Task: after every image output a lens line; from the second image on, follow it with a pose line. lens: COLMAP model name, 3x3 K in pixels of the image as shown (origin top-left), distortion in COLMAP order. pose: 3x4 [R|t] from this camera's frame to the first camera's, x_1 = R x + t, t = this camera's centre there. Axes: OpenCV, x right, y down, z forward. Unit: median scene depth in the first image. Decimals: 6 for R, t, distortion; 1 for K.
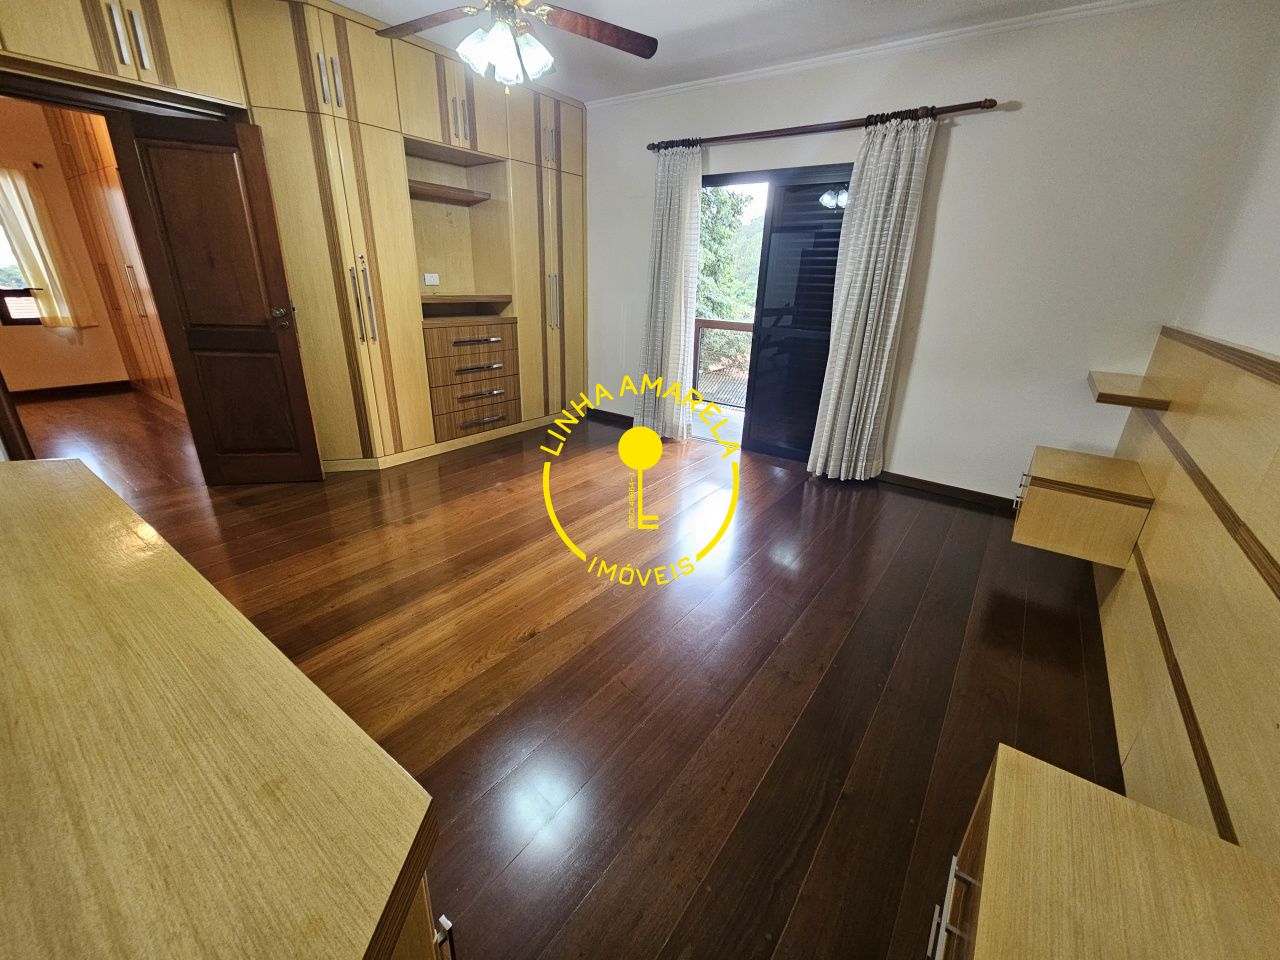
lens RADIAL K [[521.3, 0, 636.7], [0, 521.3, 480.2], [0, 0, 1]] dist [0.002486, 0.000100]
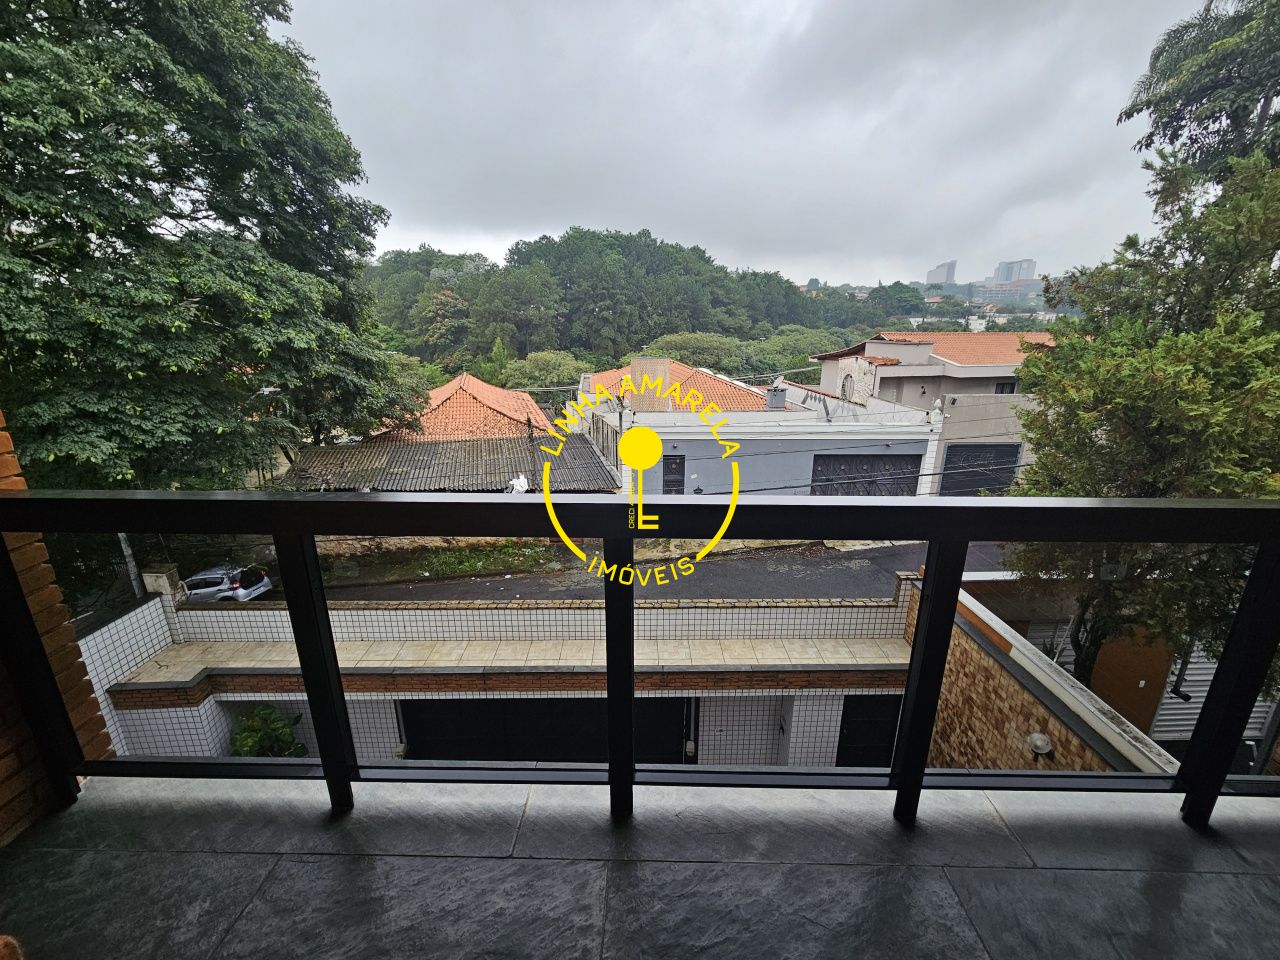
lens RADIAL K [[521.3, 0, 641.9], [0, 521.3, 478.9], [0, 0, 1]] dist [0.002486, 0.000100]
pose [[0.810142, -0.189088, 0.554901, 0.045770], [0.229499, 0.973303, -0.003400, -0.108368], [-0.539444, 0.130103, 0.831909, 0.273019]]
